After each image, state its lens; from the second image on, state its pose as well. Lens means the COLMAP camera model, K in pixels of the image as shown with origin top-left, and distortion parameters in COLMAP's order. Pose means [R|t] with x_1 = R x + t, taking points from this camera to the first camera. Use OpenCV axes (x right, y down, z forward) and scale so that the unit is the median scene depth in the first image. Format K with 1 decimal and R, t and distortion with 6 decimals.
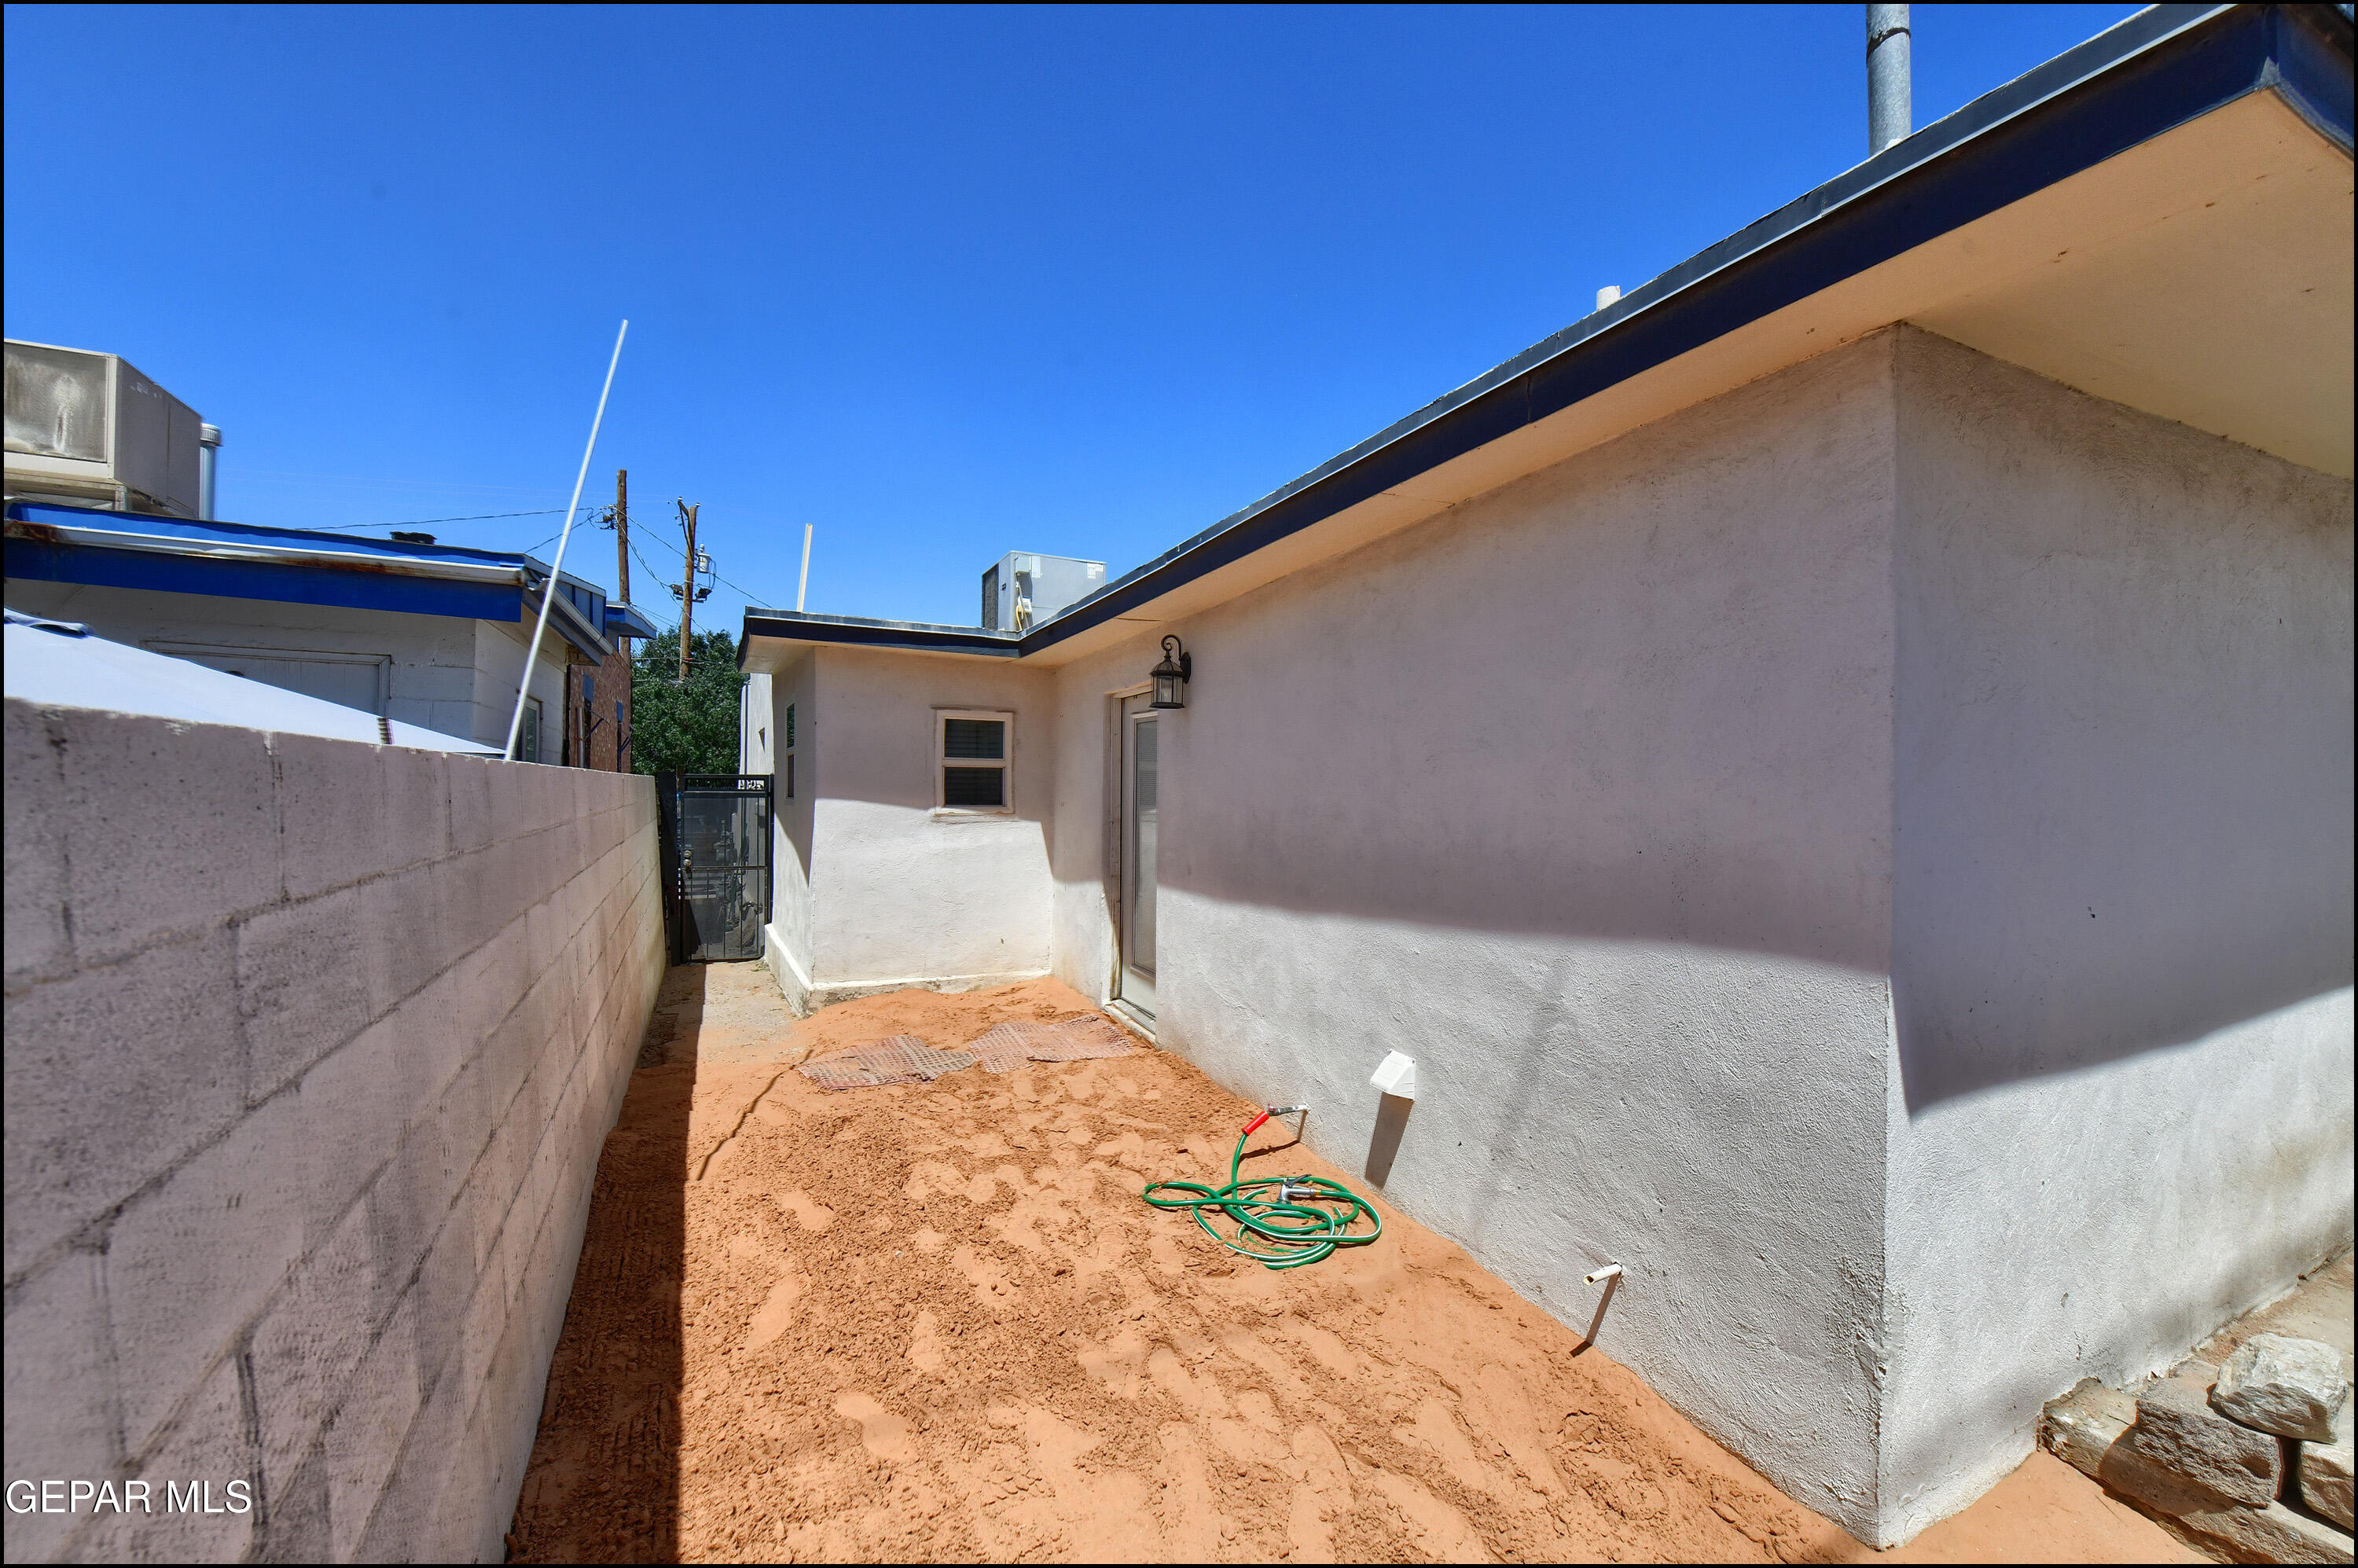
lens RADIAL K [[946.1, 0, 1190.5], [0, 946.1, 787.0], [0, 0, 1]] dist [-0.011154, -0.000213]
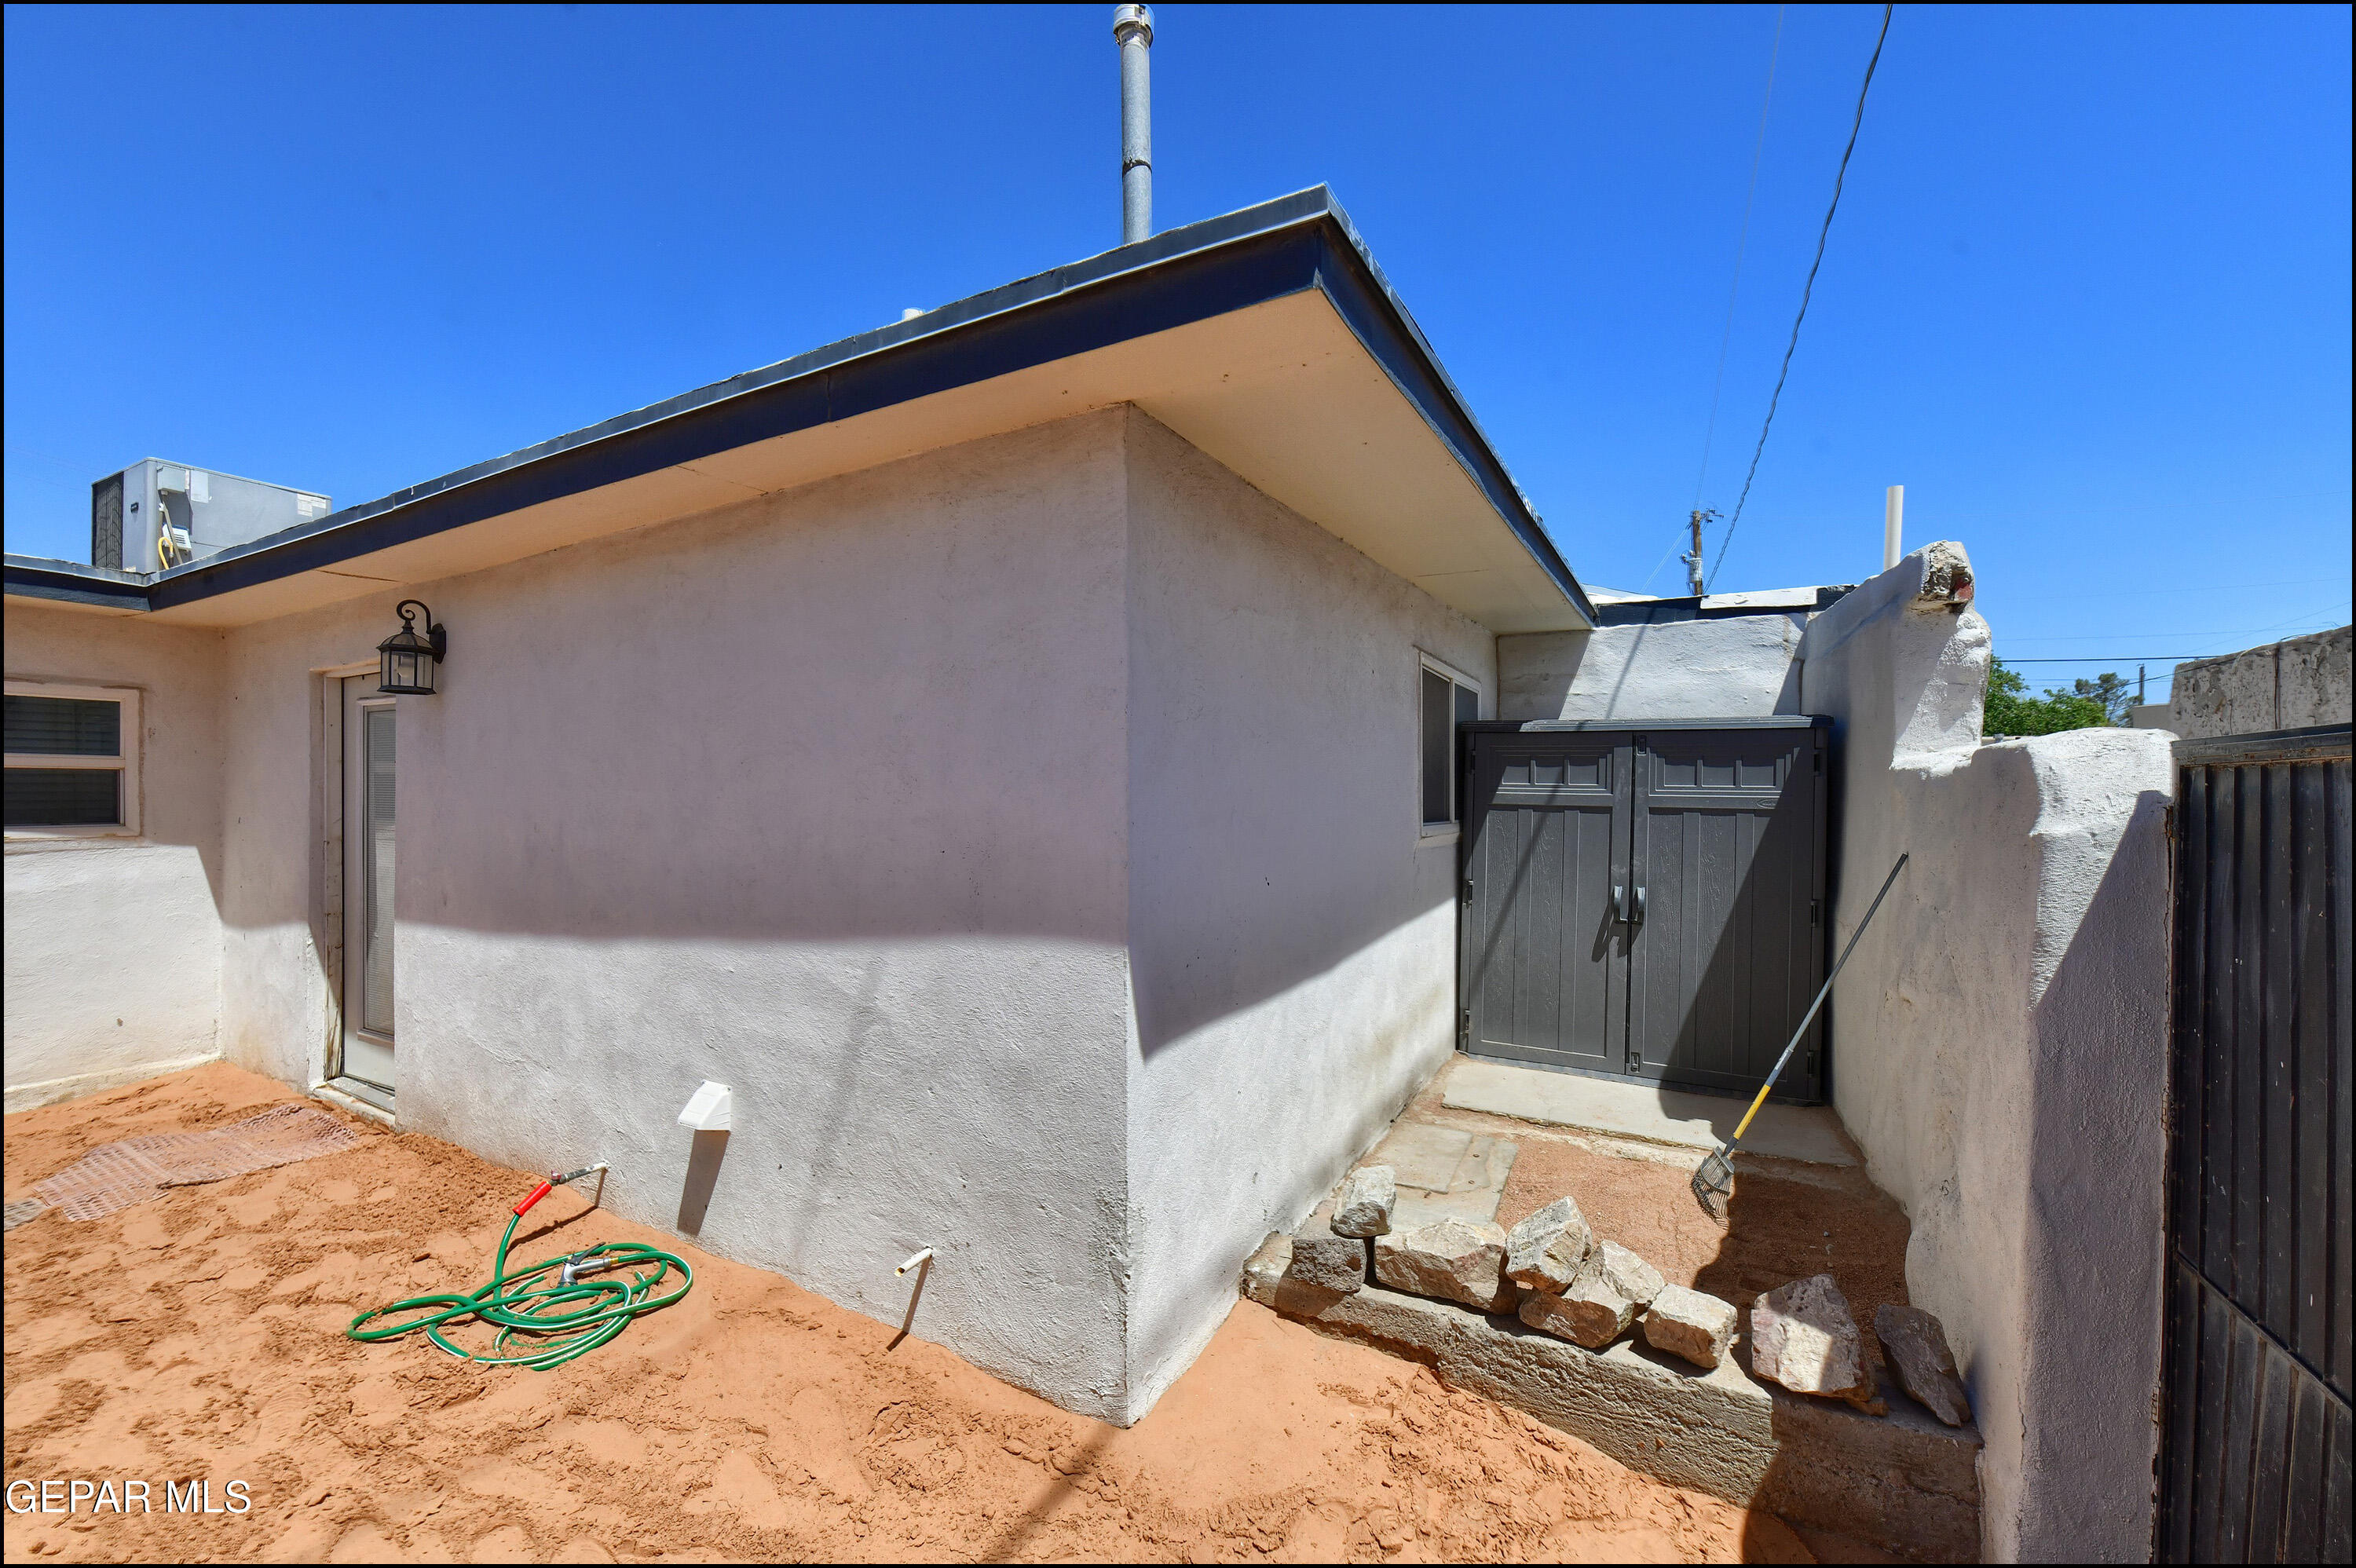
lens RADIAL K [[945.2, 0, 1195.9], [0, 945.2, 789.1], [0, 0, 1]] dist [-0.011154, -0.000213]
pose [[0.802950, -0.007436, 0.596000, 0.059569], [0.008674, 0.999962, 0.000791, 0.000487], [-0.595984, 0.004535, 0.802984, -0.013351]]
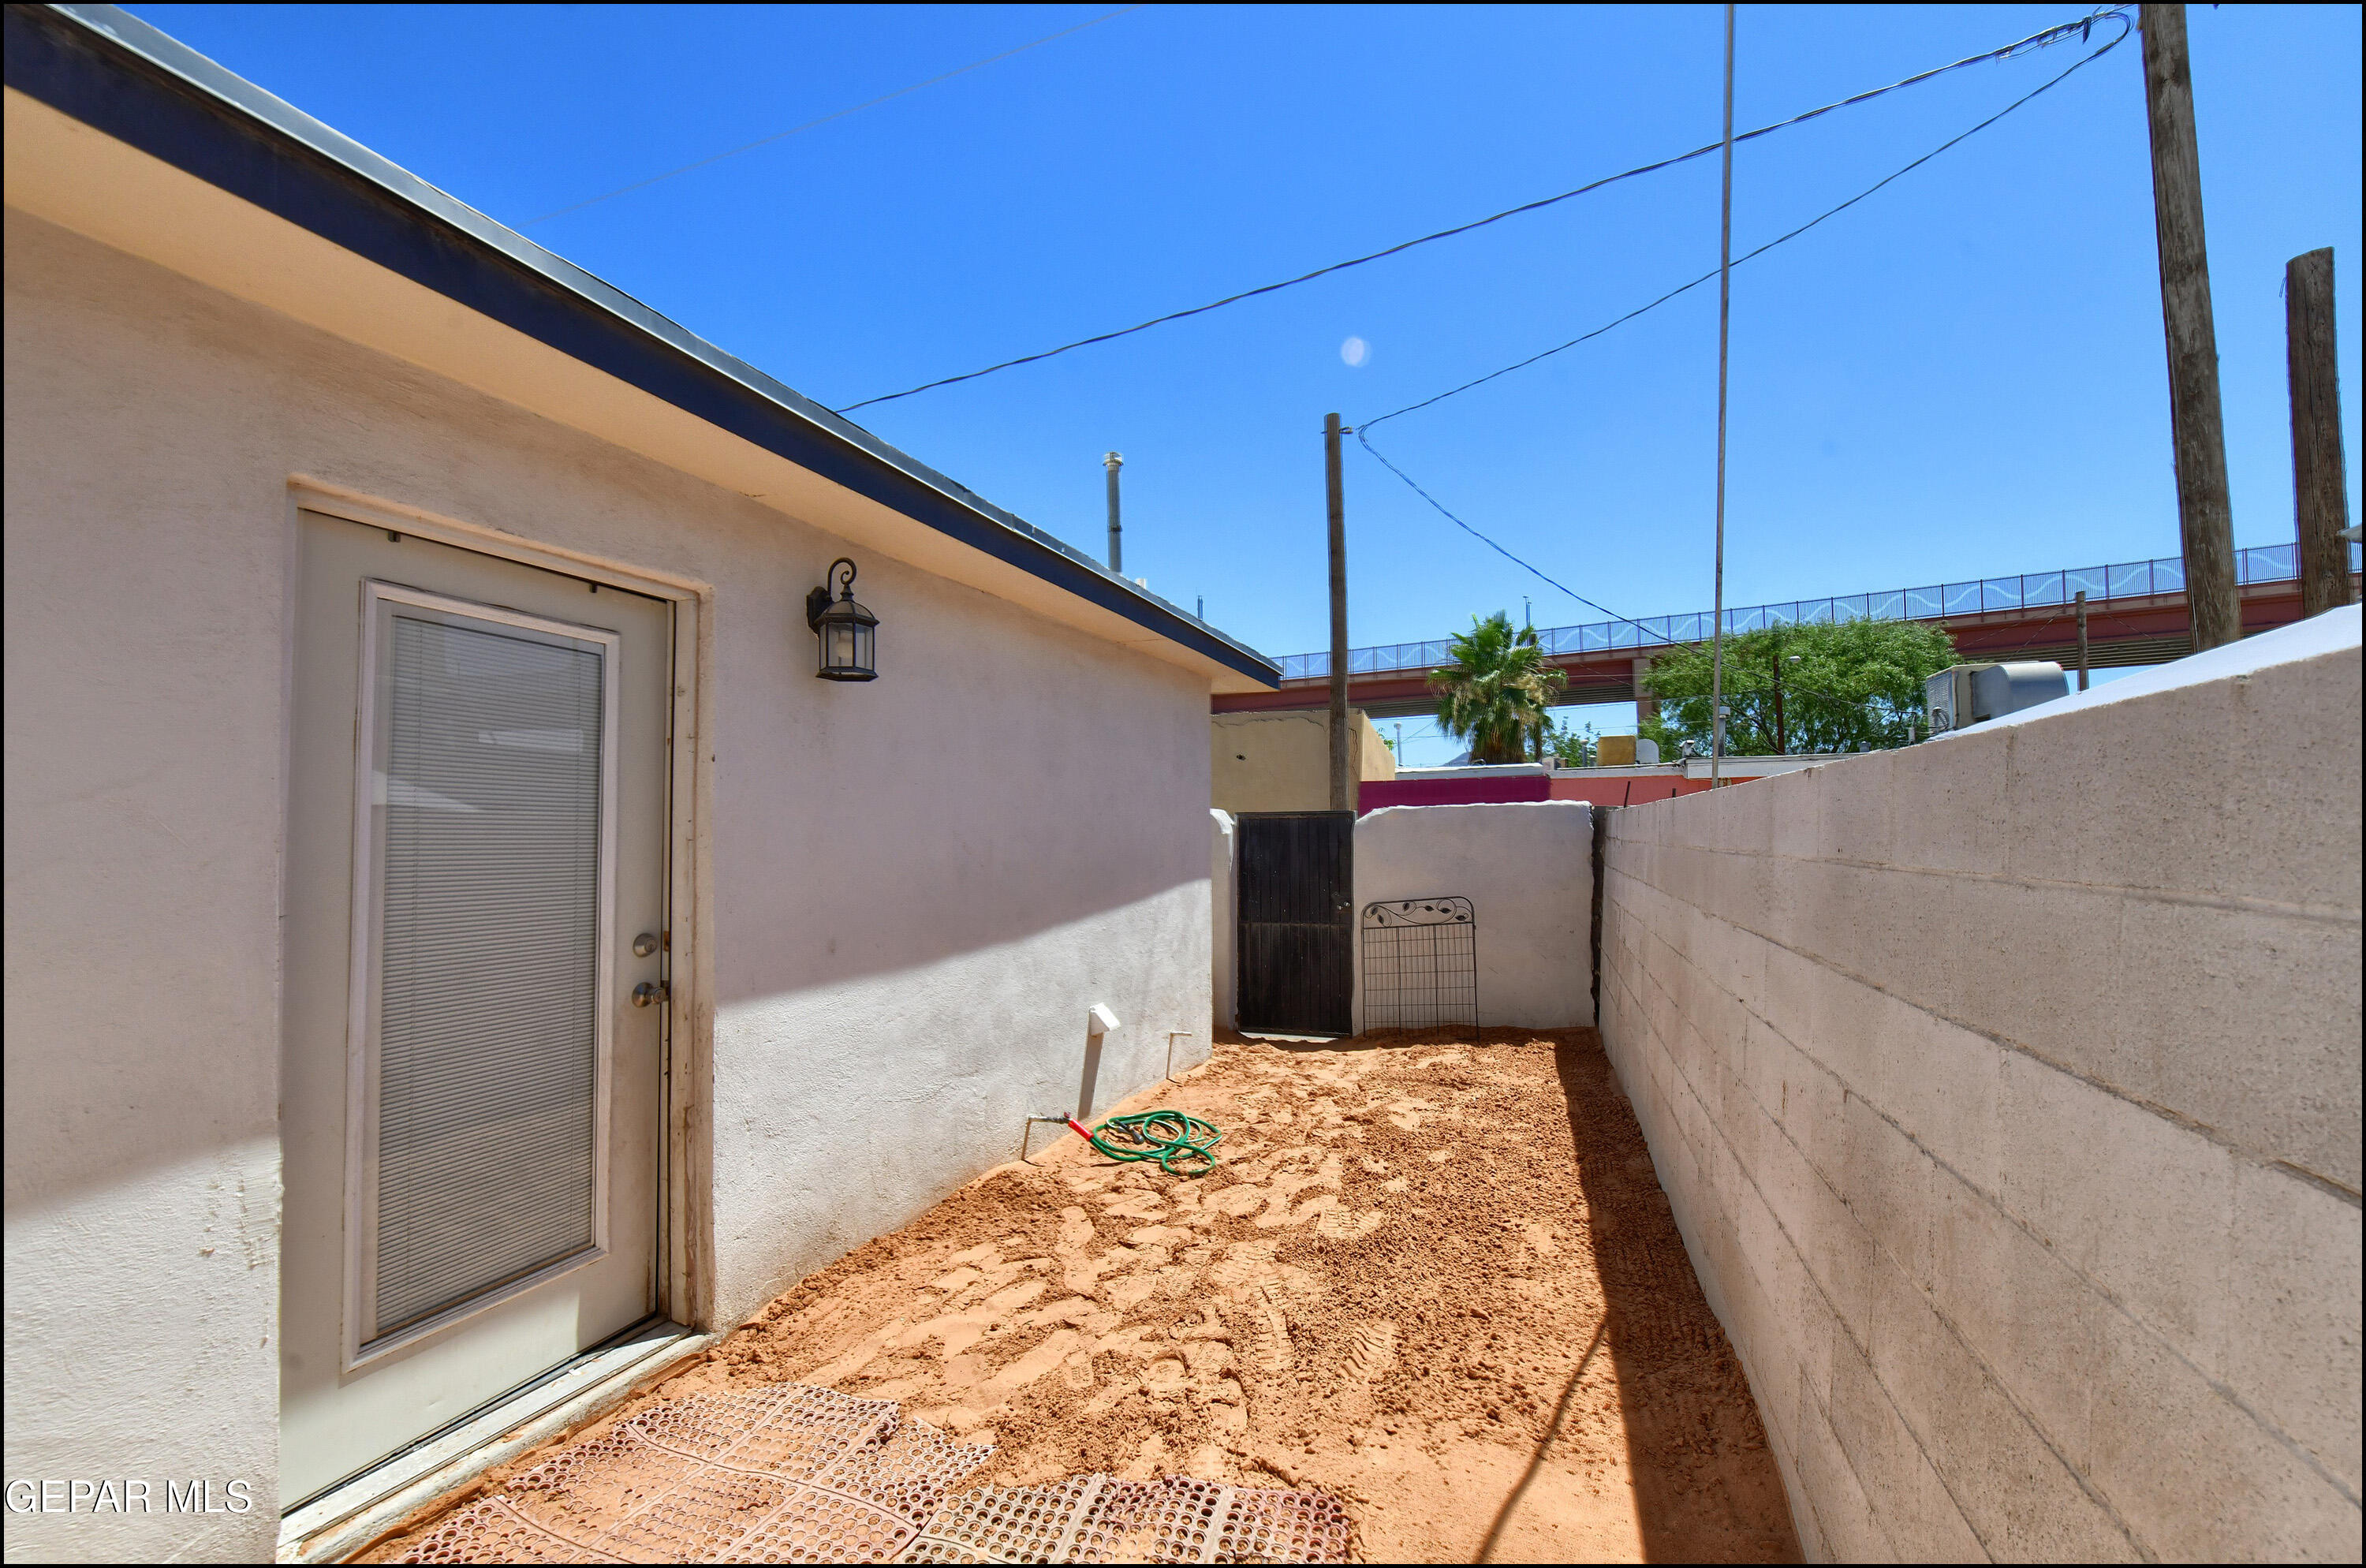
lens RADIAL K [[949.3, 0, 1186.0], [0, 949.3, 795.4], [0, 0, 1]] dist [-0.011154, -0.000213]
pose [[-0.687066, 0.018991, 0.726347, -0.979315], [-0.001781, 0.999611, -0.027820, 0.009573], [-0.726593, -0.020408, -0.686765, 2.024128]]
